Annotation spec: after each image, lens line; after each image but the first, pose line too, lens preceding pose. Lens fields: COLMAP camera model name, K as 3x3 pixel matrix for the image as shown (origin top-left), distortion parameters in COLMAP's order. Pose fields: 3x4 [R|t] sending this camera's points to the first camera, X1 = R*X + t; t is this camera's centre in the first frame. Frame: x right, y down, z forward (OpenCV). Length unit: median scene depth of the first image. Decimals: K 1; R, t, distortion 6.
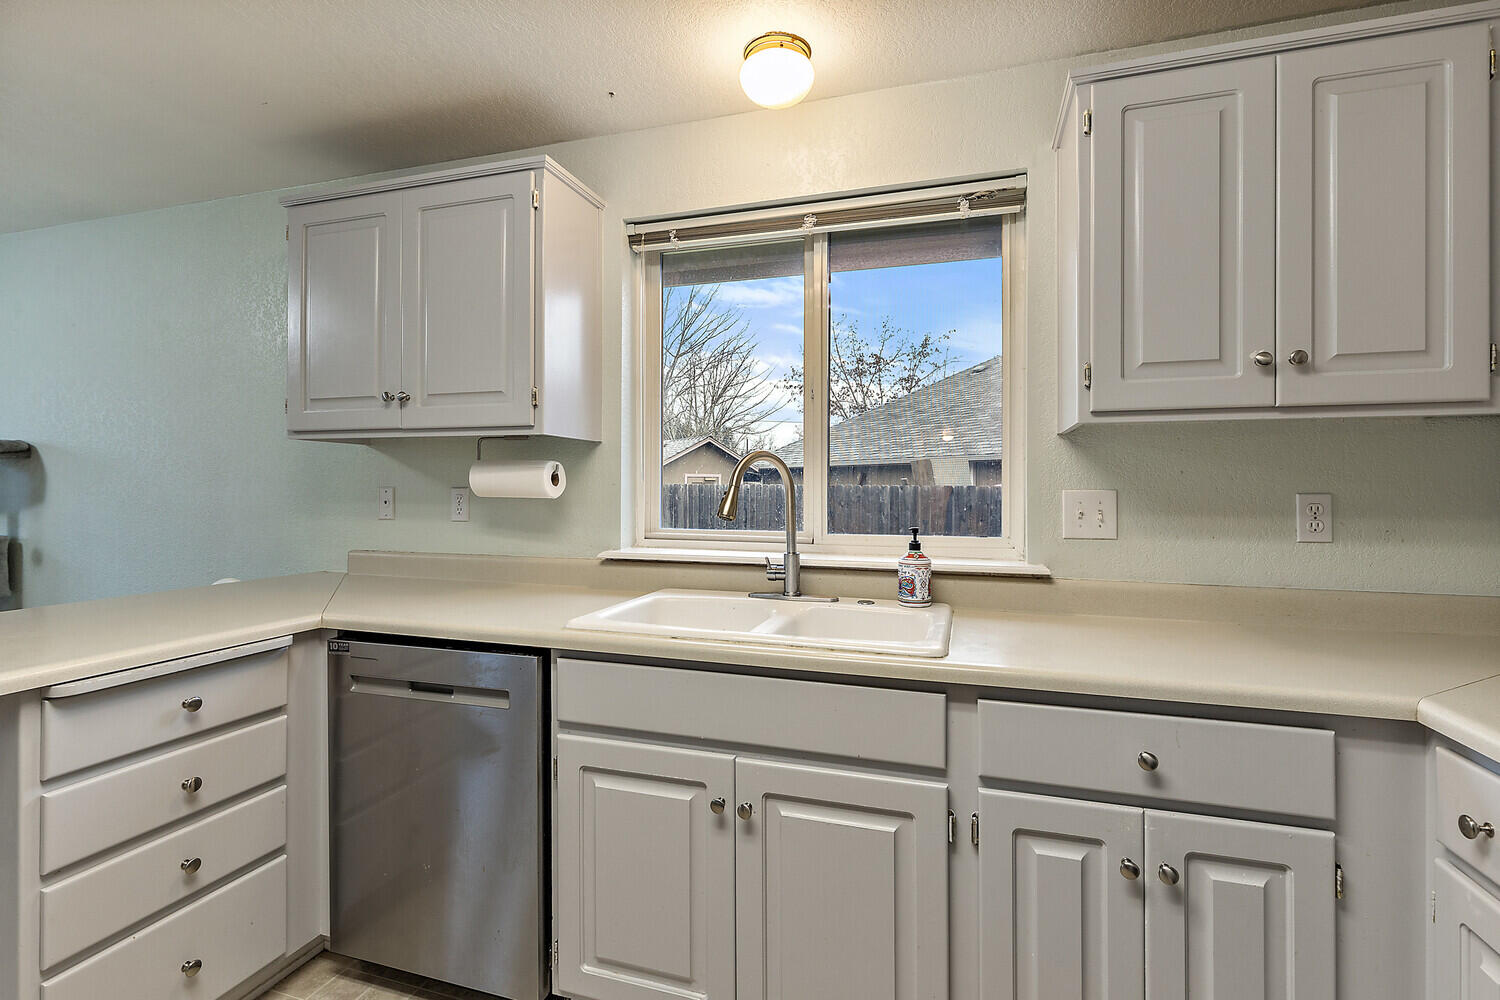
lens RADIAL K [[684.0, 0, 759.7], [0, 684.0, 496.0], [0, 0, 1]] dist [0.000741, 0.000128]
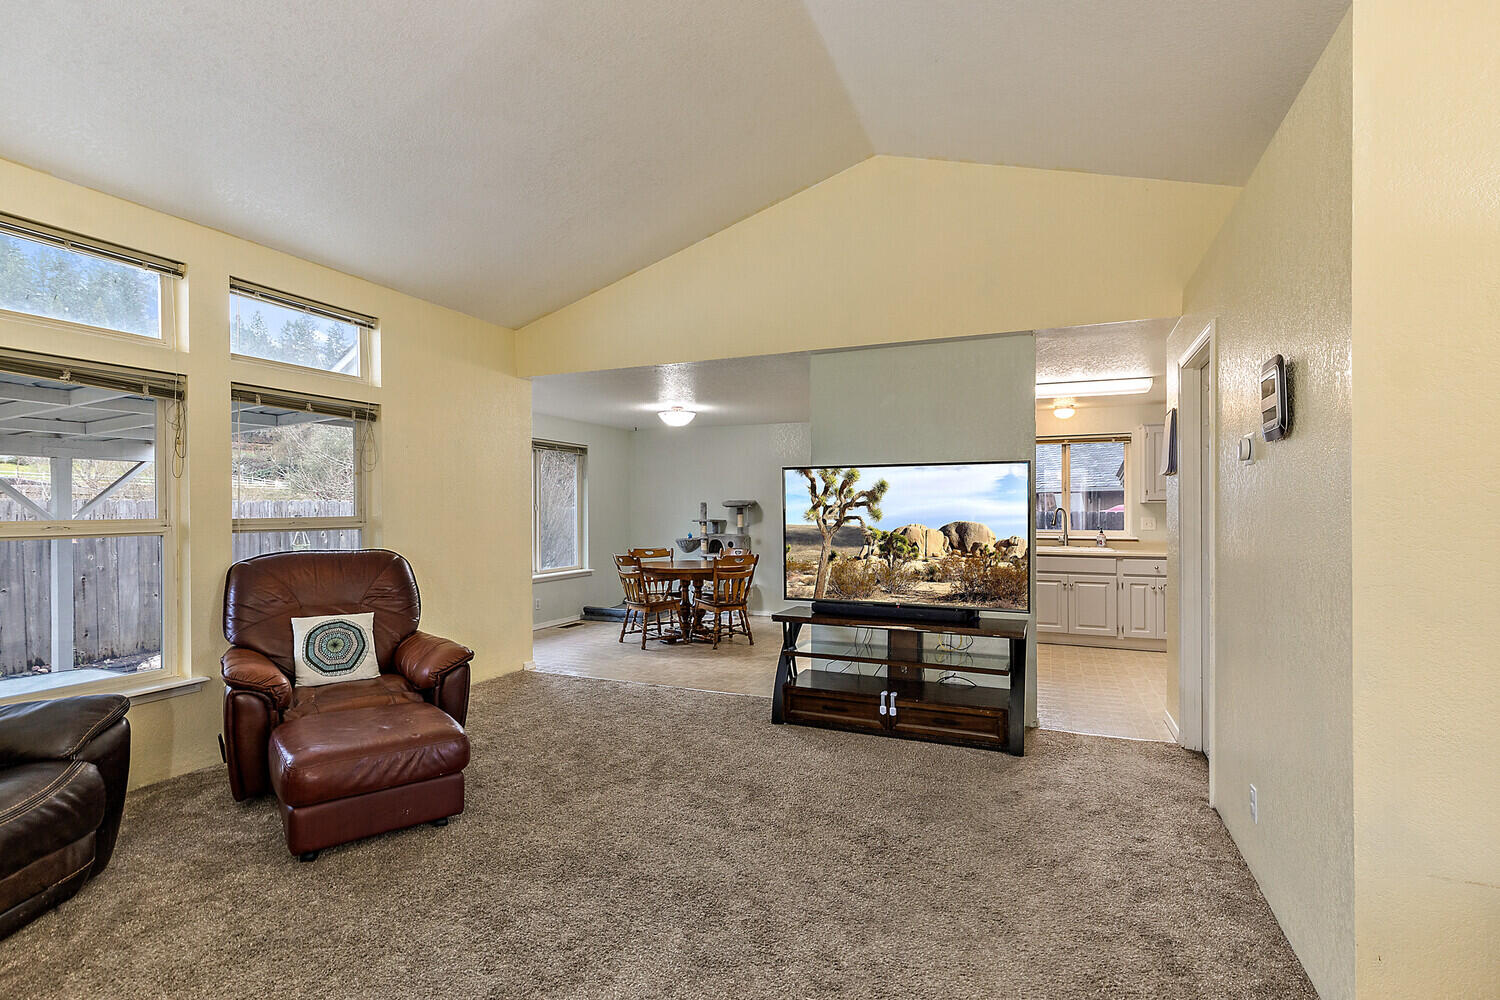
lens RADIAL K [[700.8, 0, 754.9], [0, 700.8, 514.4], [0, 0, 1]] dist [0.004422, 0.000542]
pose [[0.994370, -0.002940, -0.105920, -1.220837], [0.002346, 0.999981, -0.005728, -0.011191], [0.105935, 0.005447, 0.994358, -2.960995]]
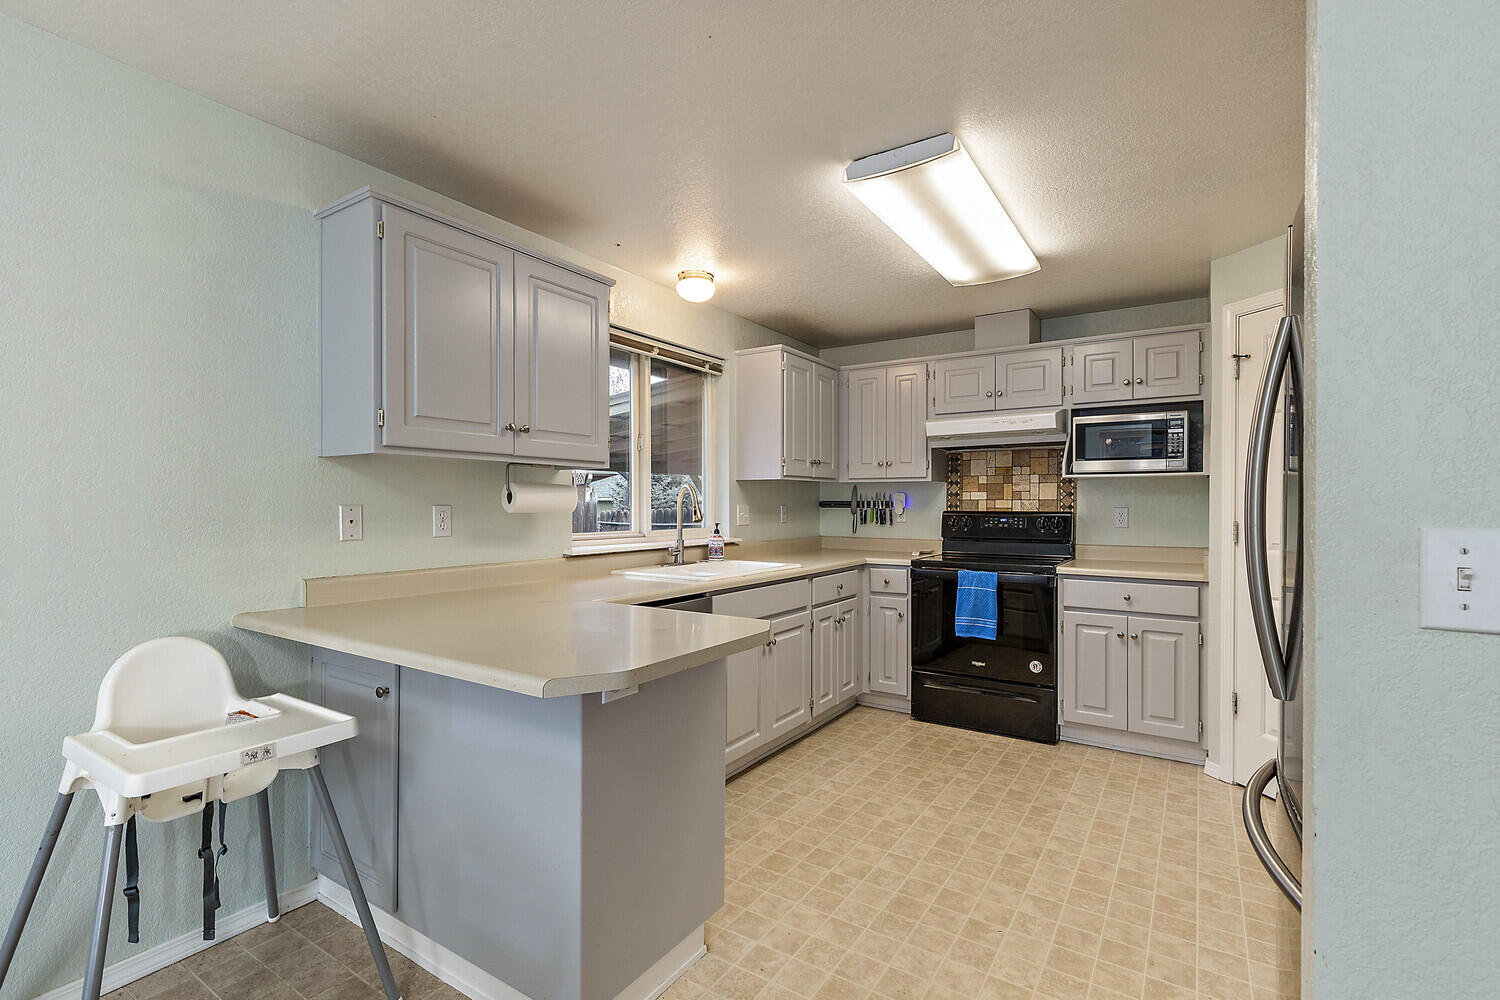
lens RADIAL K [[682.1, 0, 750.0], [0, 682.1, 500.0], [0, 0, 1]] dist [0.003572, 0.000427]
pose [[0.281507, 0.000153, 0.959559, -1.641563], [0.006922, 0.999974, -0.002190, -0.017357], [-0.959534, 0.007259, 0.281499, 0.301909]]
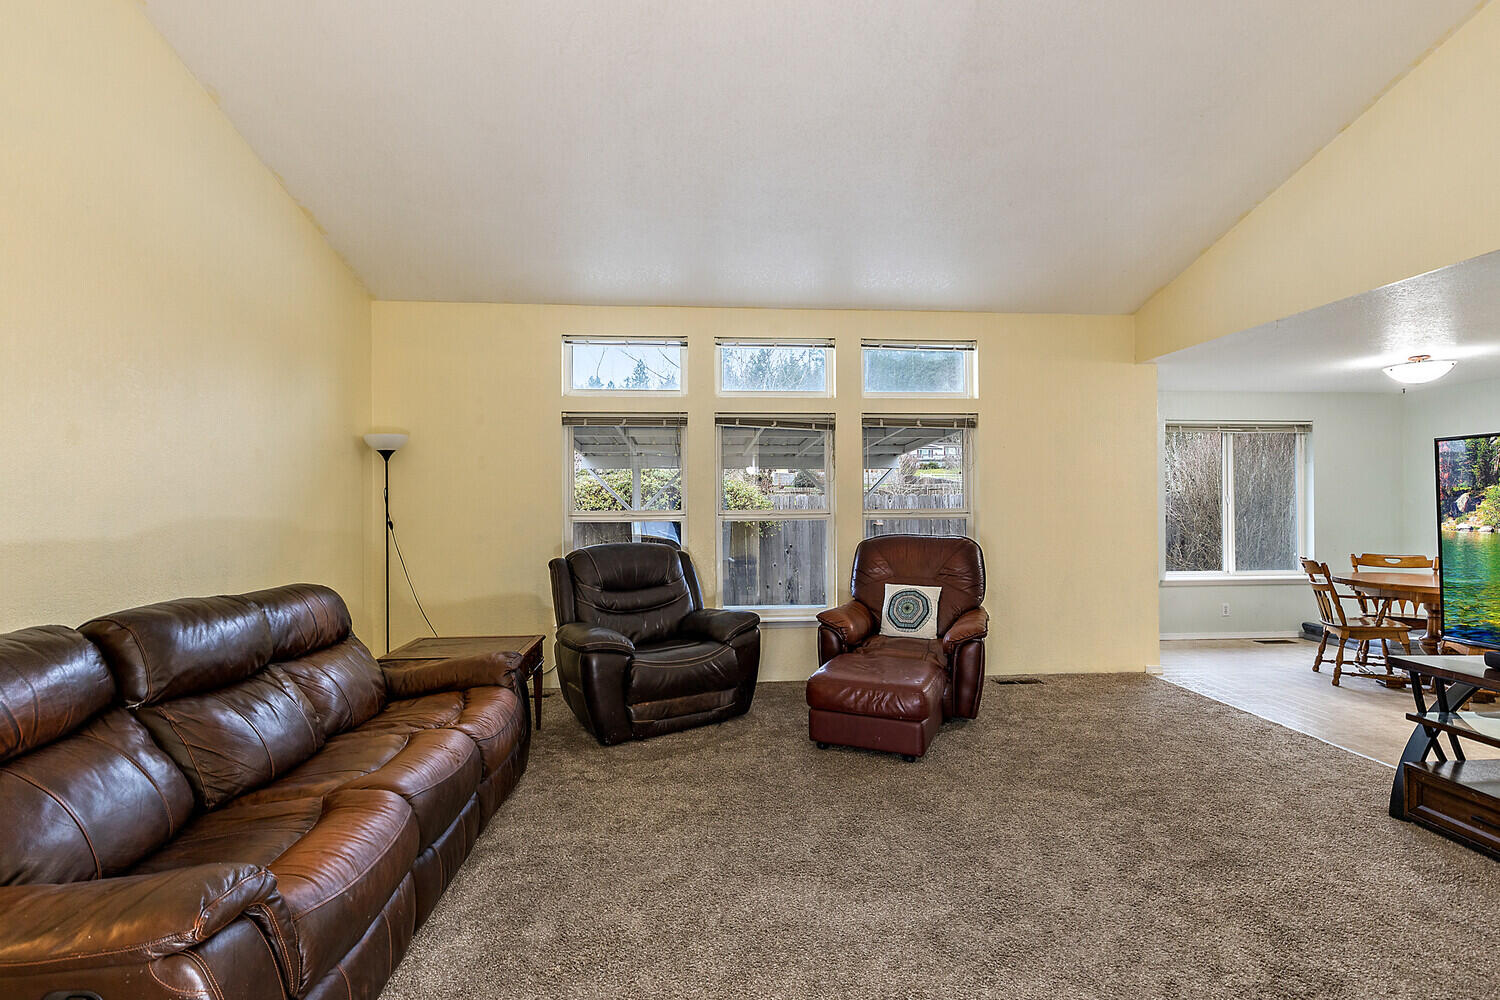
lens RADIAL K [[700.0, 0, 750.0], [0, 700.0, 500.0], [0, 0, 1]] dist [0.001852, 0.000291]
pose [[0.364398, -0.006845, -0.931218, -0.477301], [-0.007575, 0.999918, -0.010315, -0.018909], [0.931212, 0.010813, 0.364316, -2.592807]]
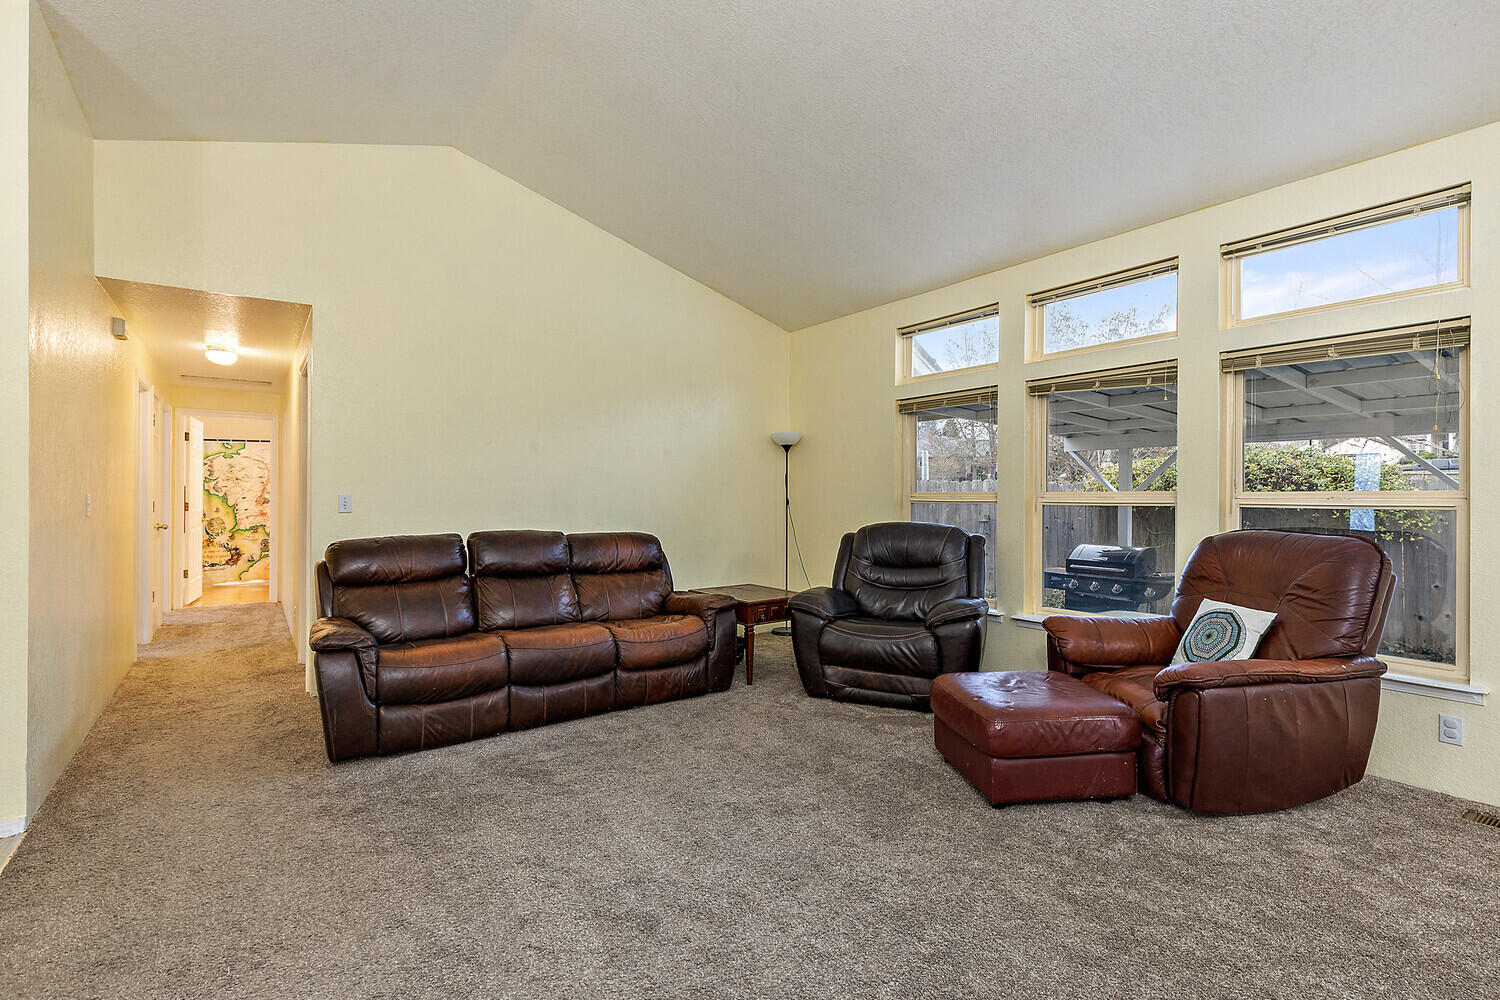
lens RADIAL K [[680.2, 0, 744.4], [0, 680.2, 493.6], [0, 0, 1]] dist [0.004623, 0.000275]
pose [[-0.606622, -0.006841, -0.794961, -0.614679], [-0.017398, 0.999838, 0.004672, 0.005903], [0.794800, 0.016664, -0.606642, -1.088105]]
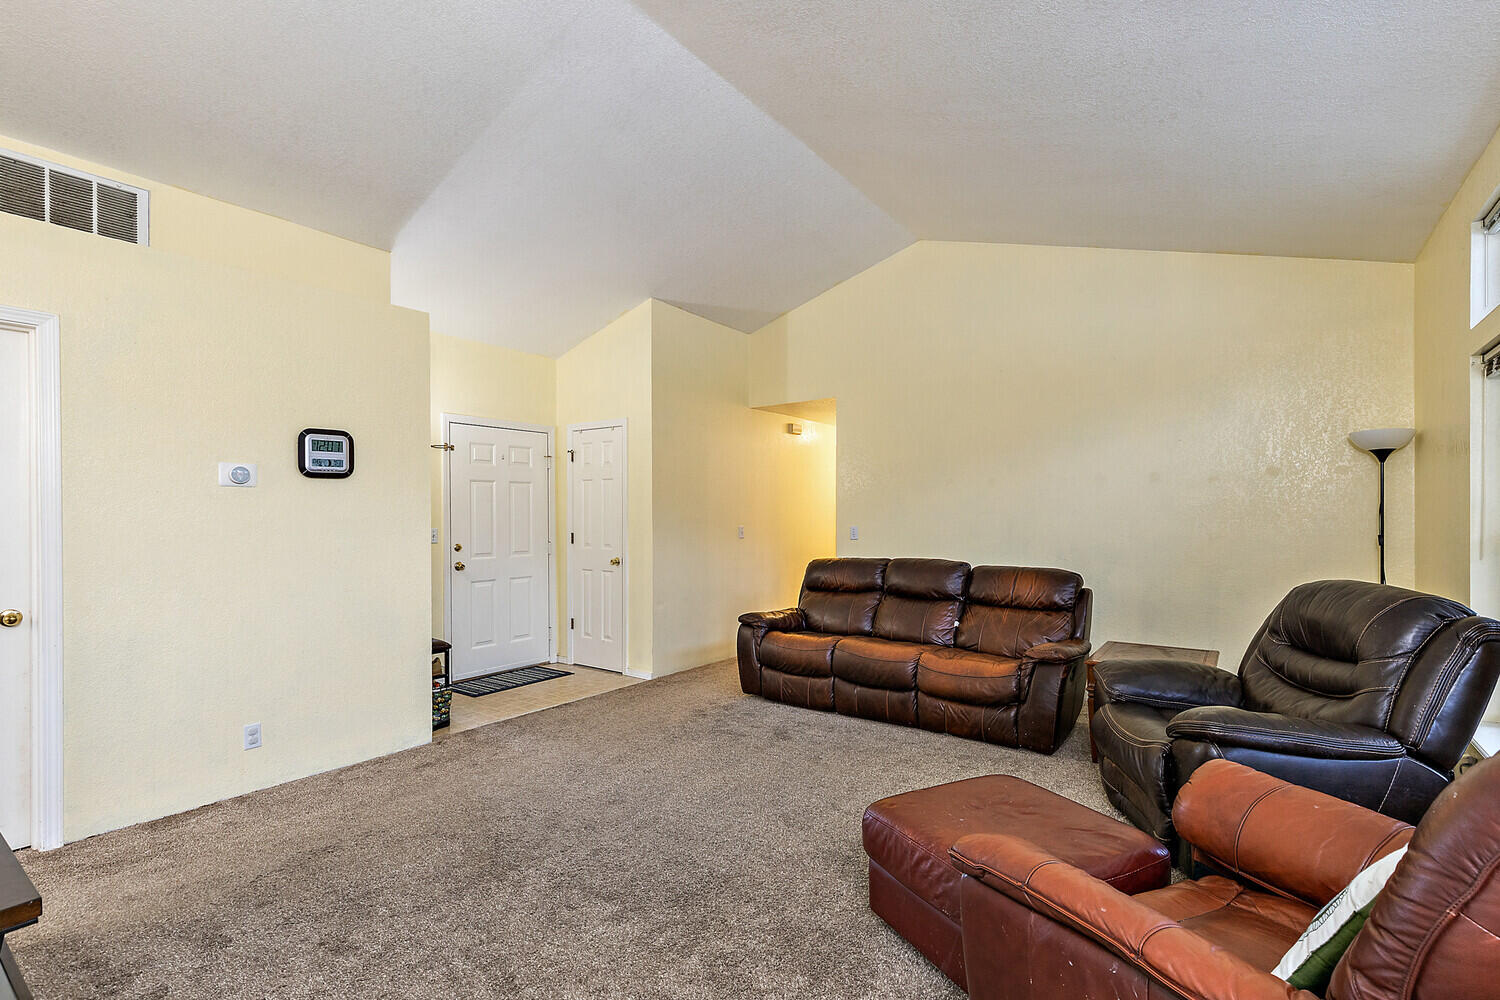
lens RADIAL K [[684.0, 0, 759.7], [0, 684.0, 496.0], [0, 0, 1]] dist [0.000741, 0.000128]
pose [[-0.944570, 0.008555, 0.328199, -2.222865], [0.003374, 0.999861, -0.016352, -0.048301], [-0.328294, -0.014338, -0.944467, -0.356094]]
